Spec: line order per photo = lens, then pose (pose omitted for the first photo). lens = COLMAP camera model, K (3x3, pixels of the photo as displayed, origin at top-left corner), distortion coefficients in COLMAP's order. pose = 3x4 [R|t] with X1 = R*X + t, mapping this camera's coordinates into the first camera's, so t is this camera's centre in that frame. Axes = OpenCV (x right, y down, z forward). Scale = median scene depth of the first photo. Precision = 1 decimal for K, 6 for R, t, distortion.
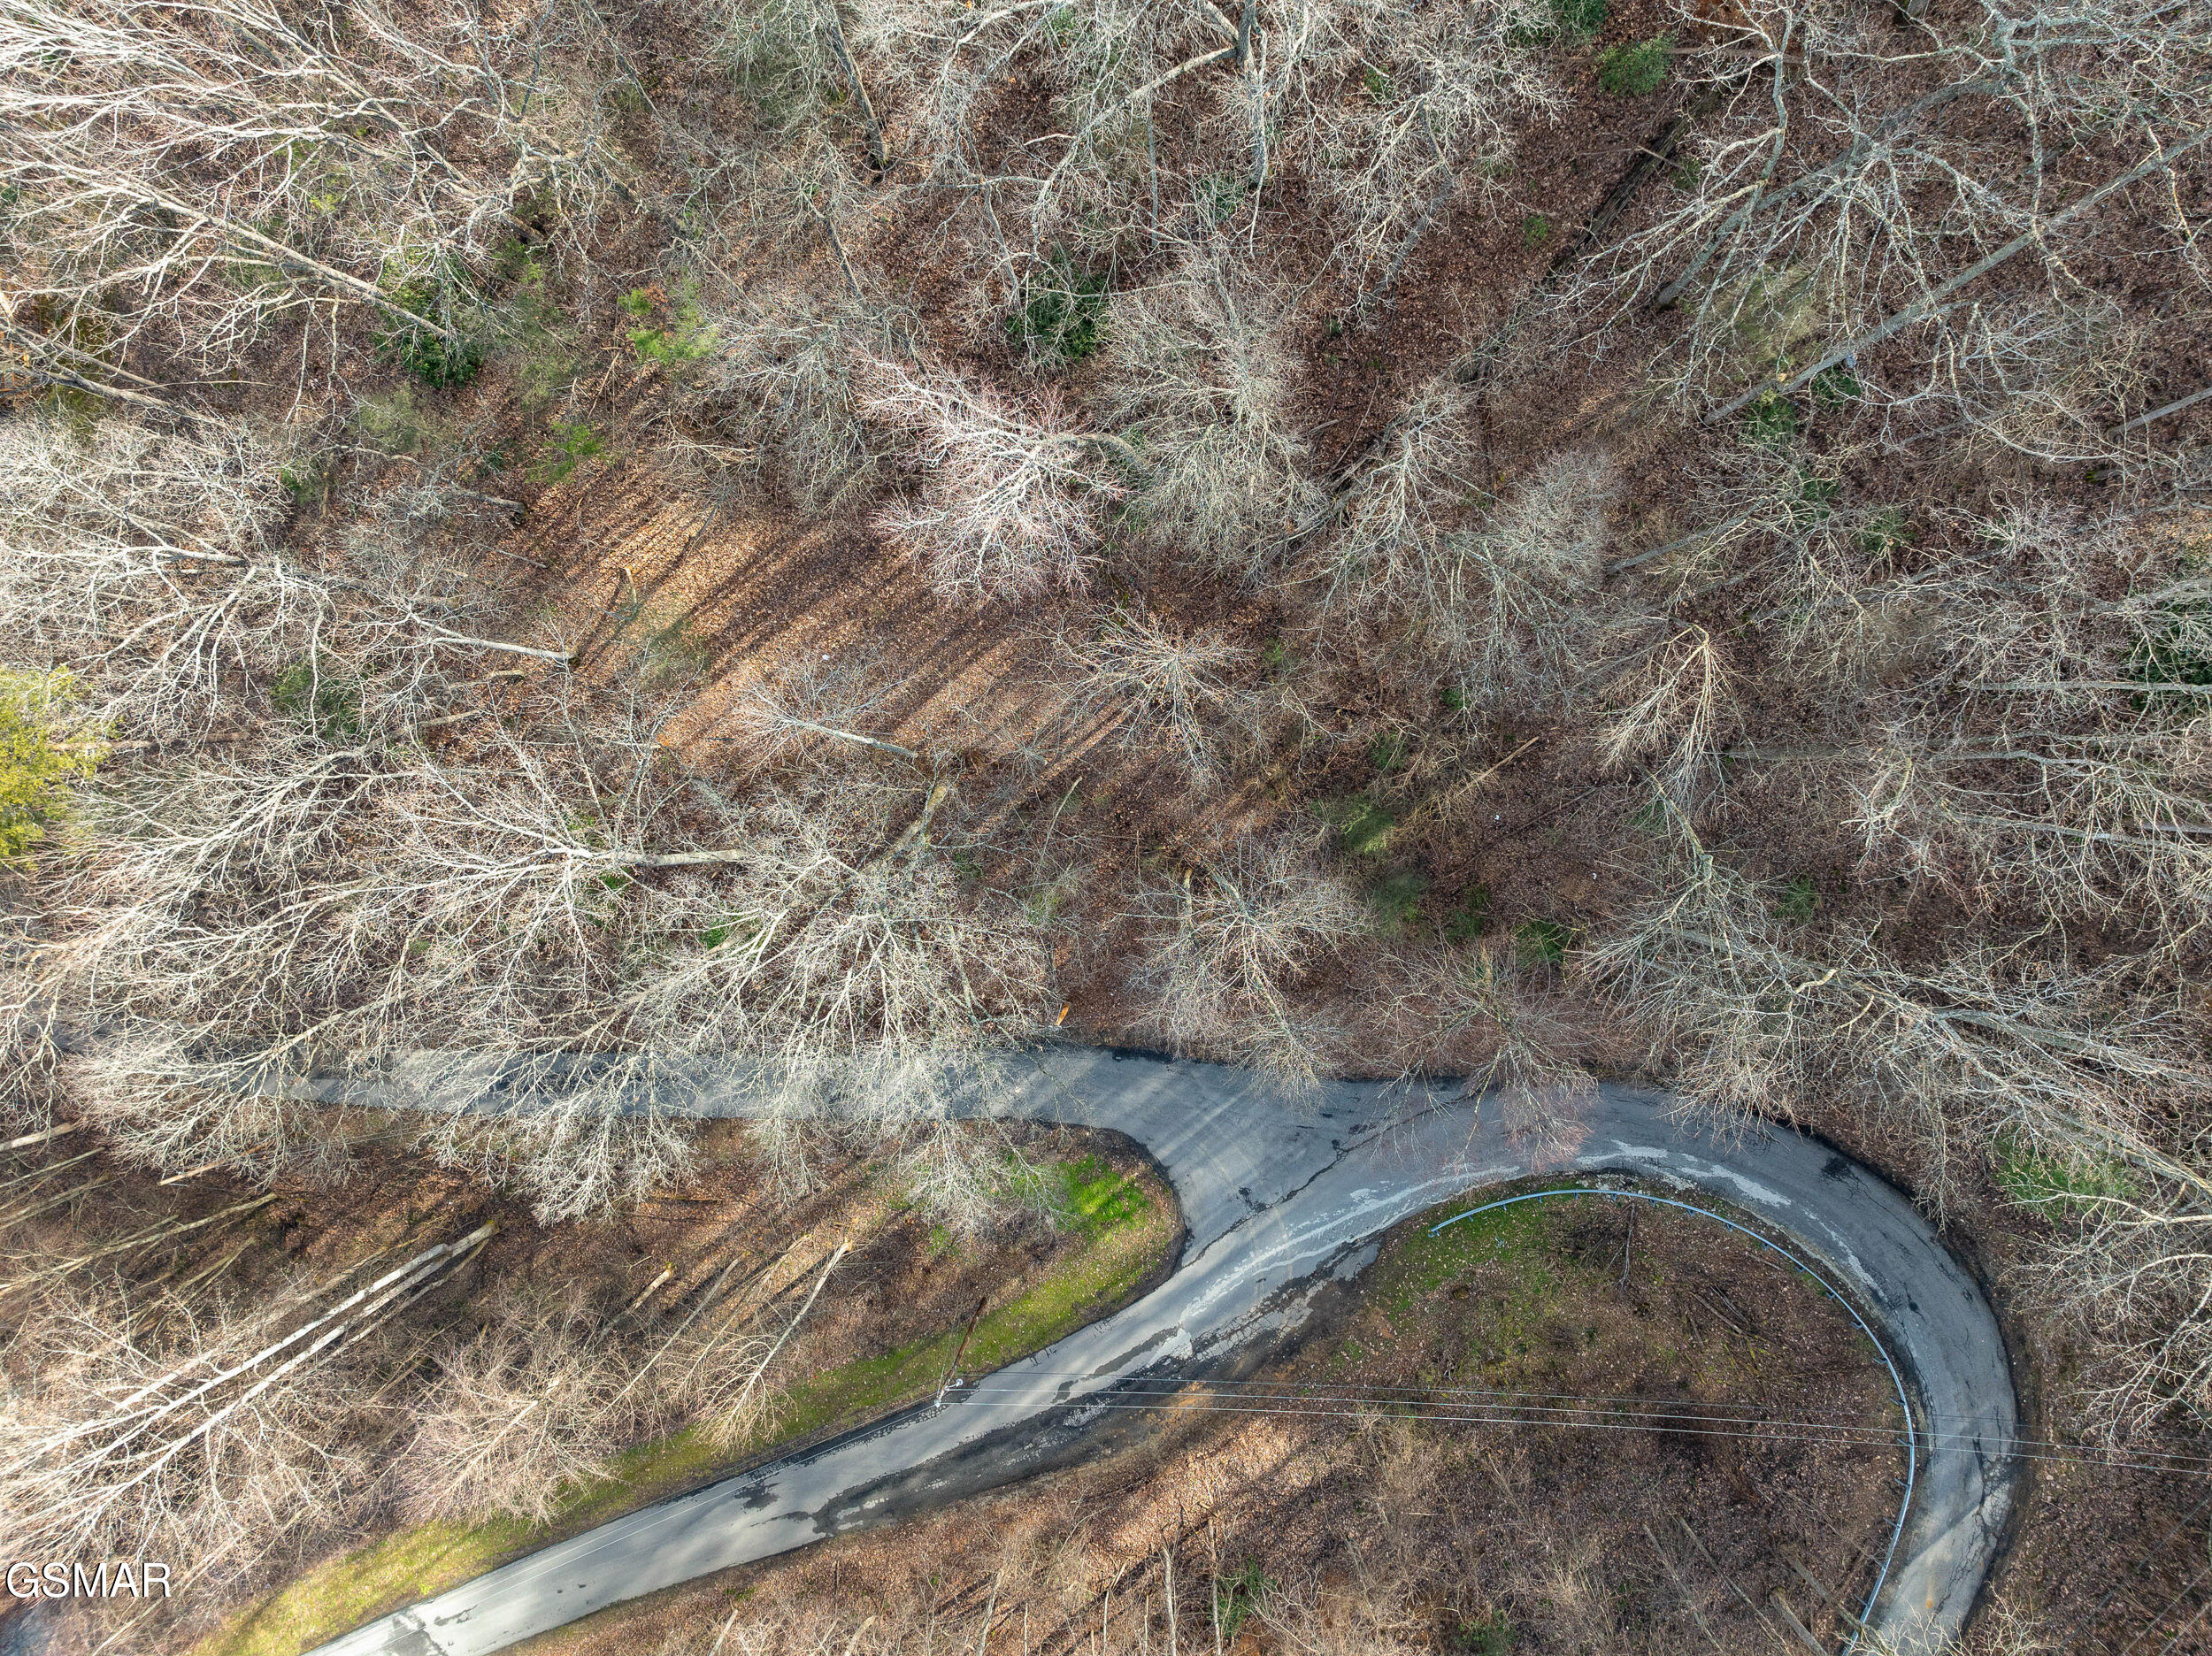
lens RADIAL K [[1570.9, 0, 1141.0], [0, 1570.9, 820.6], [0, 0, 1]] dist [-0.080306, 0.062829]
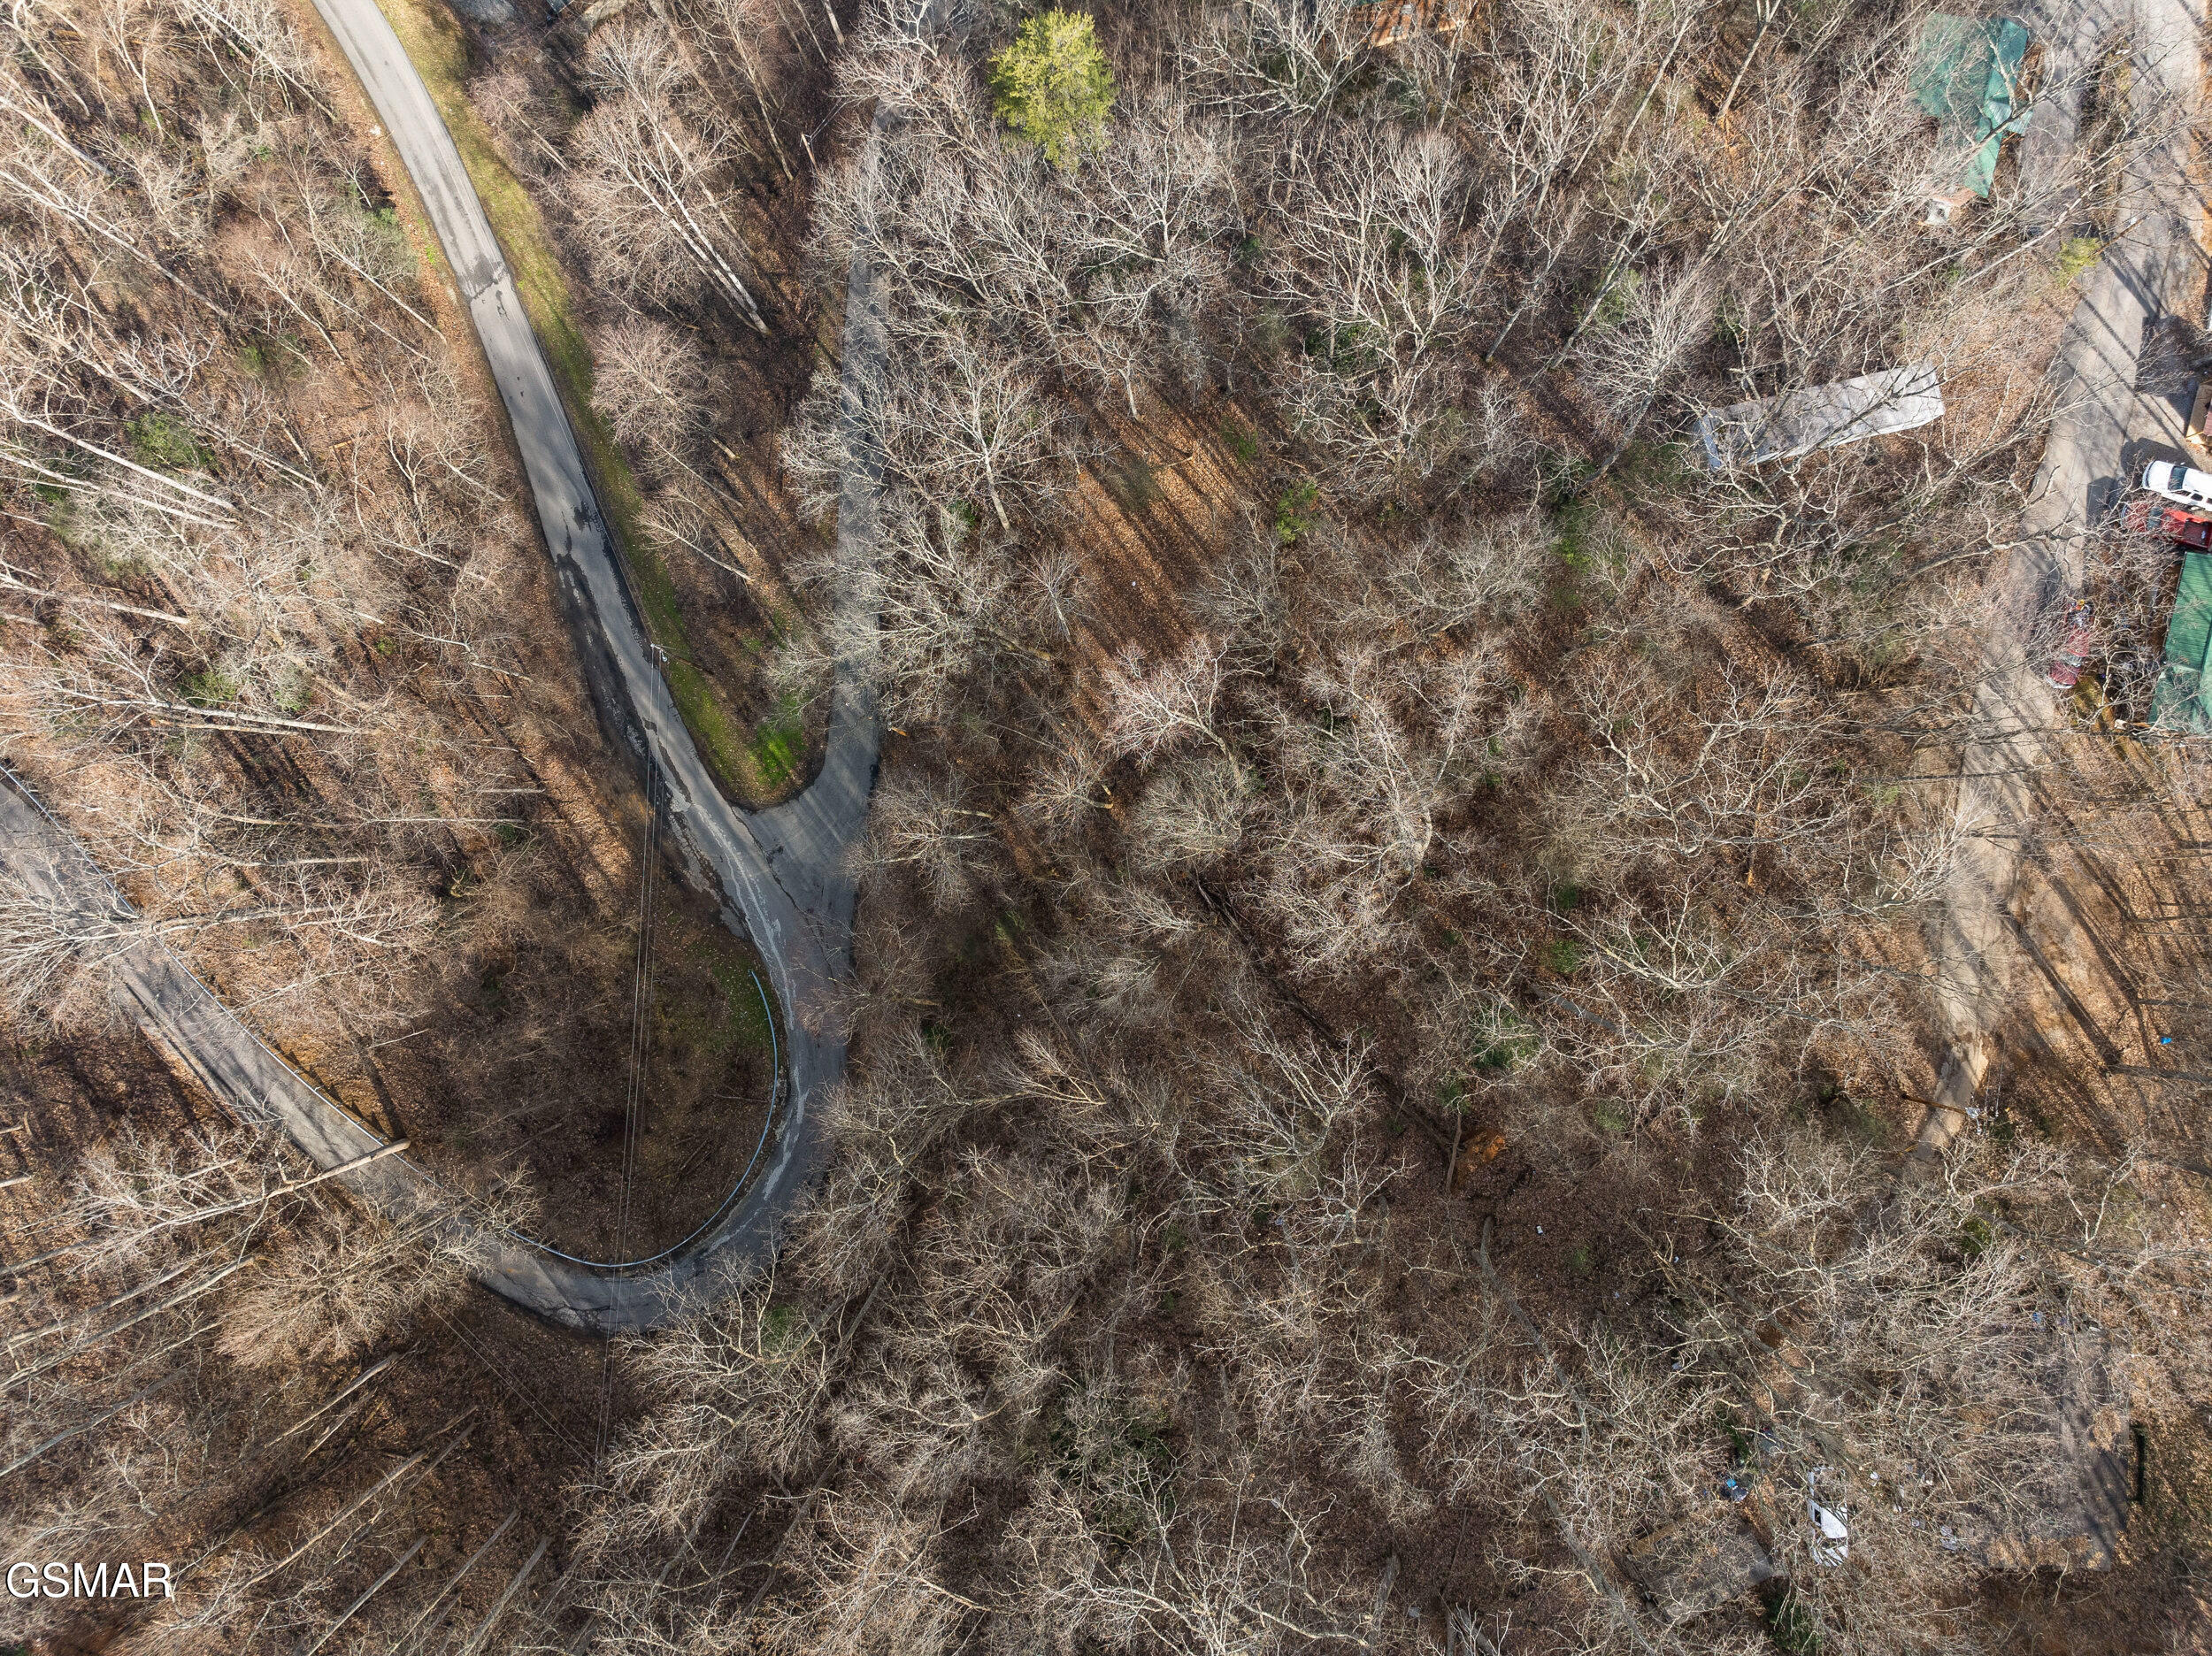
lens RADIAL K [[1580.2, 0, 1106.0], [0, 1580.2, 828.0], [0, 0, 1]] dist [-0.031278, -0.001734]
pose [[-0.026004, 0.999630, 0.007975, 0.026459], [-0.999498, -0.026143, 0.017899, -0.104196], [0.018101, -0.007506, 0.999808, -0.526381]]
